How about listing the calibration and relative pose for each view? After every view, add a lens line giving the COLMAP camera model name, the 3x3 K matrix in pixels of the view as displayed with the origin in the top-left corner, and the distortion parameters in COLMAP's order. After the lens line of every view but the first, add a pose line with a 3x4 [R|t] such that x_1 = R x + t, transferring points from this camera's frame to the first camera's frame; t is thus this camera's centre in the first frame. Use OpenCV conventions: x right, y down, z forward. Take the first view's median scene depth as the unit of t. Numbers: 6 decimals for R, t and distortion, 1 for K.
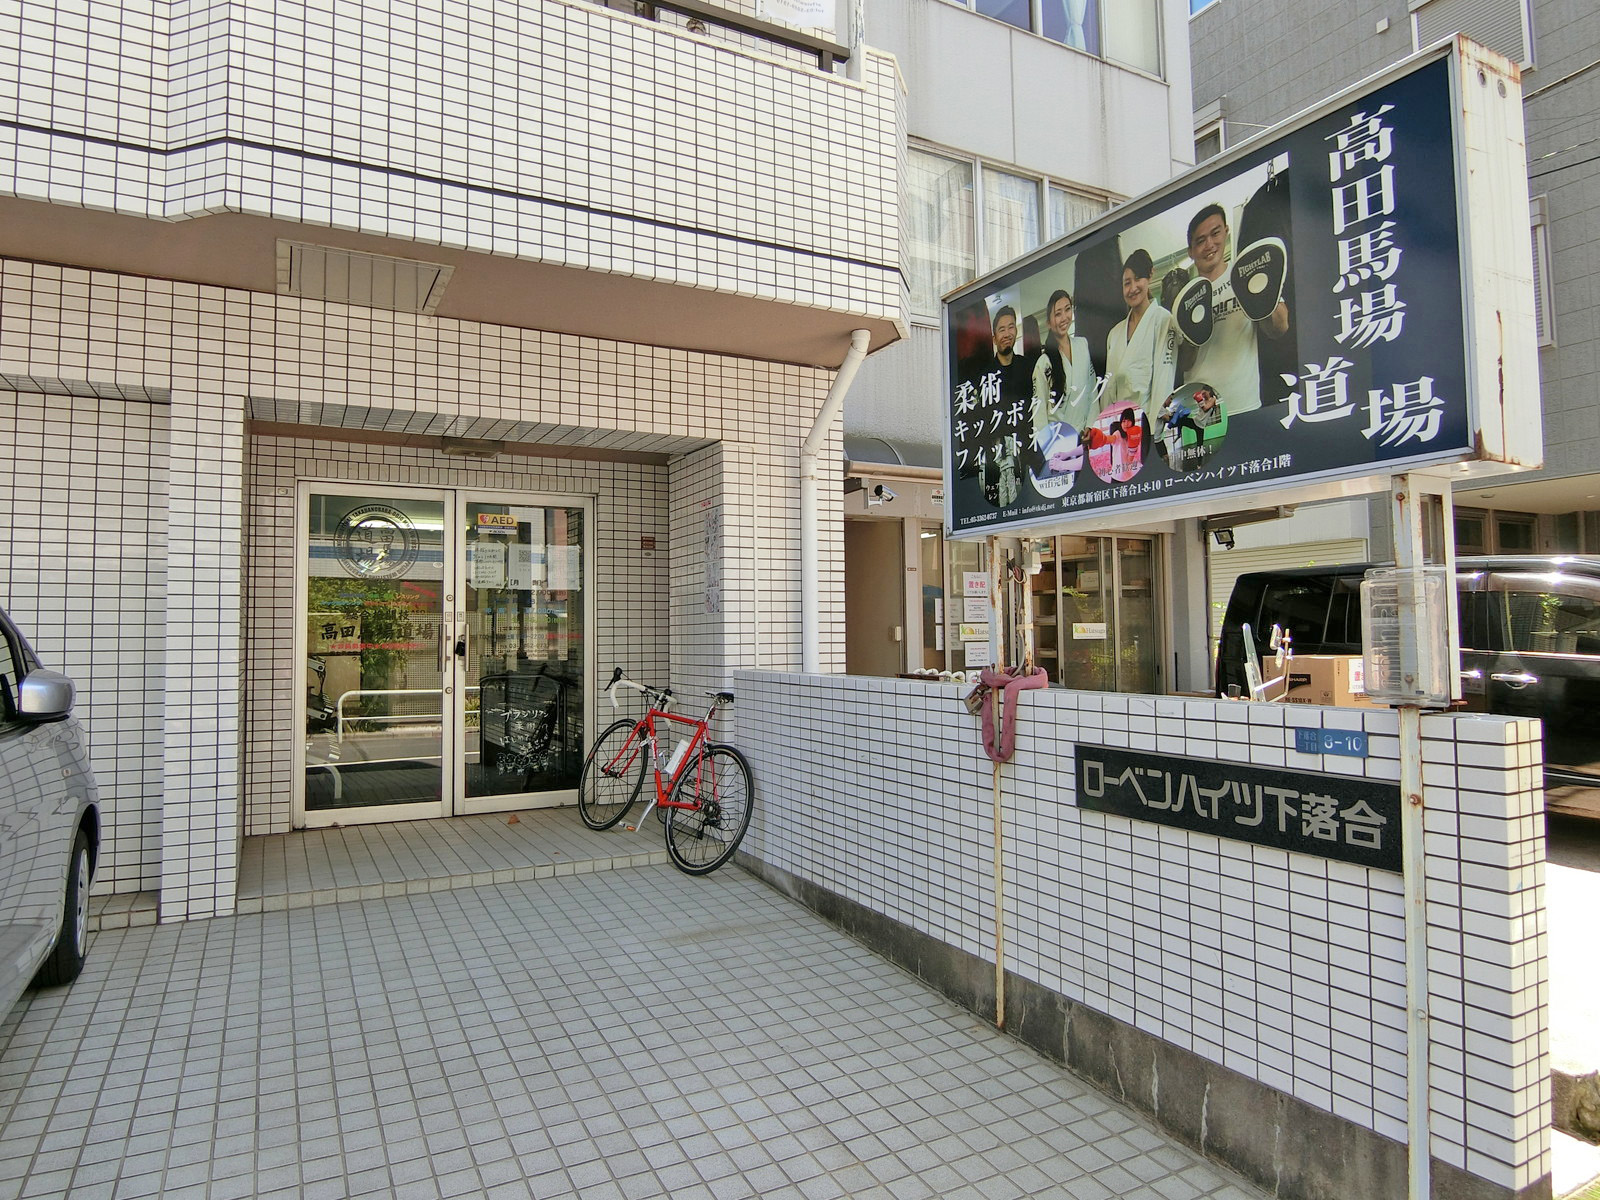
lens RADIAL K [[972.4, 0, 801.3], [0, 972.4, 593.2], [0, 0, 1]] dist [0.000229, -0.000541]
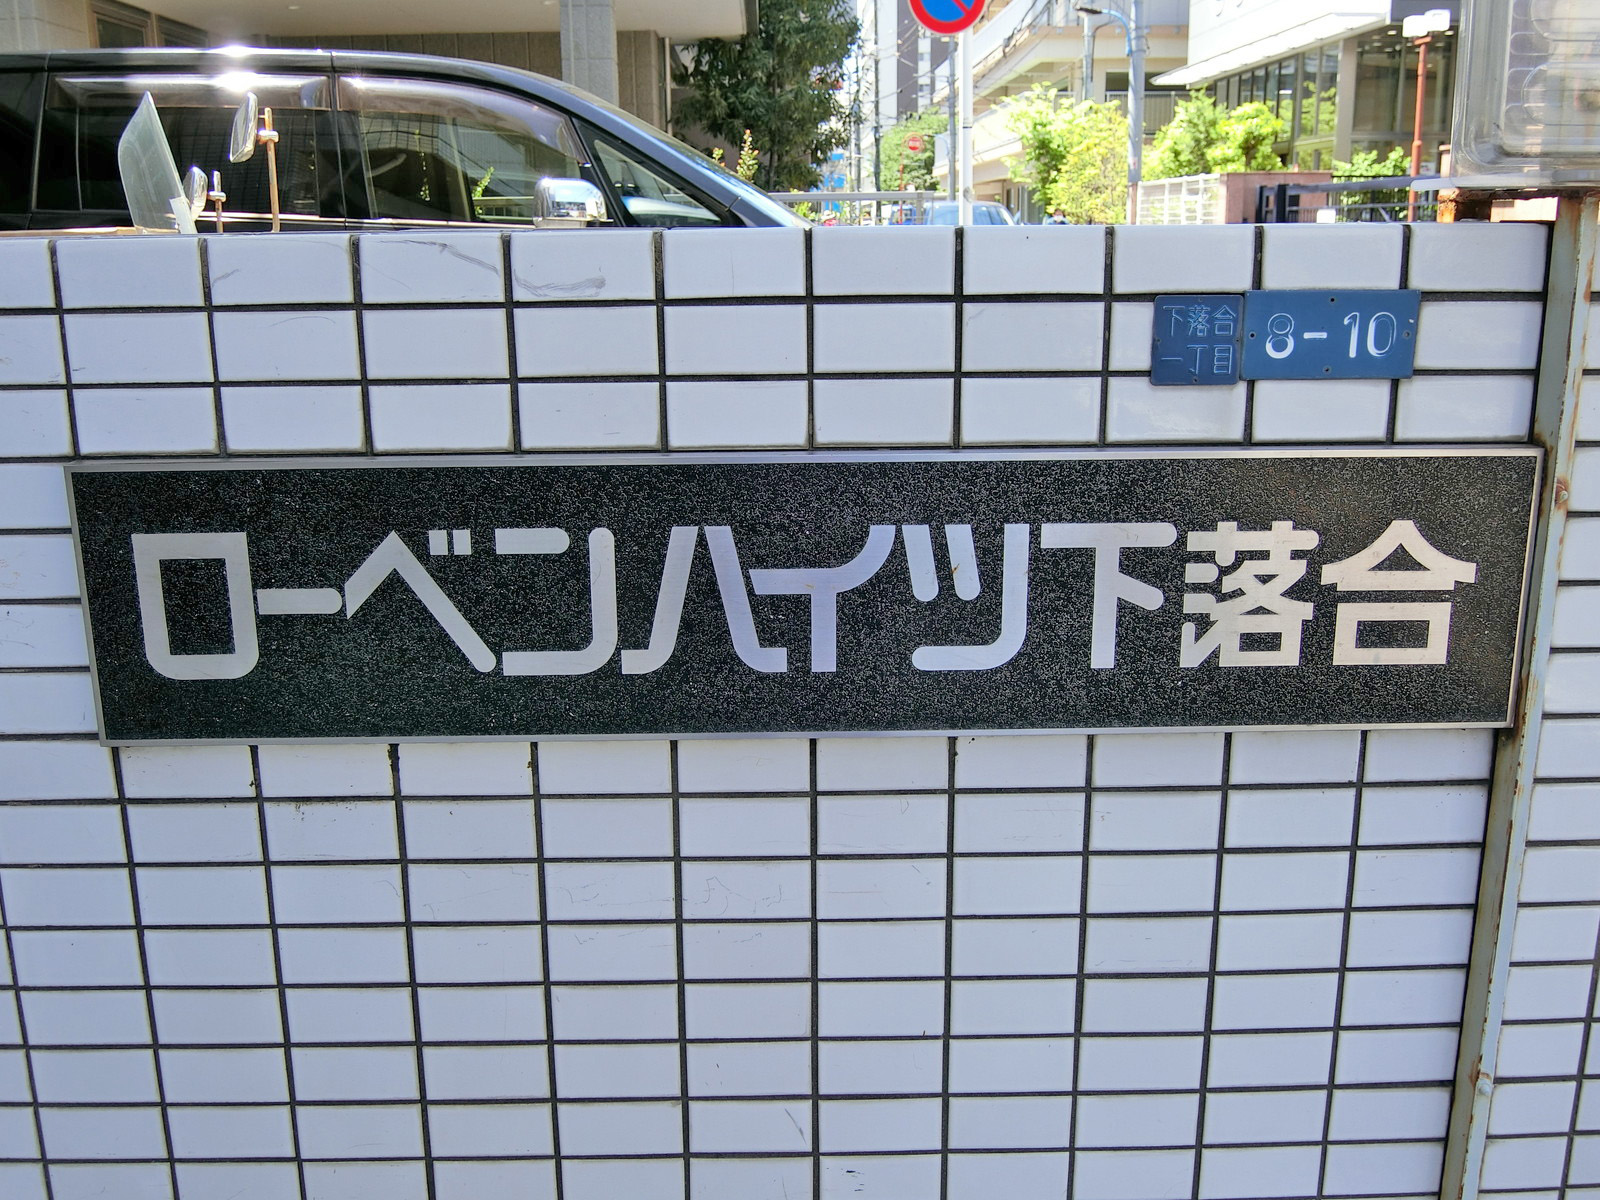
lens RADIAL K [[1533.4, 0, 801.2], [0, 1533.4, 607.8], [0, 0, 1]] dist [-0.061287, 0.000000]
pose [[0.466998, -0.205781, 0.859981, 0.070862], [-0.036303, 0.967263, 0.251166, 0.115520], [-0.883513, -0.148514, 0.444239, 0.860167]]
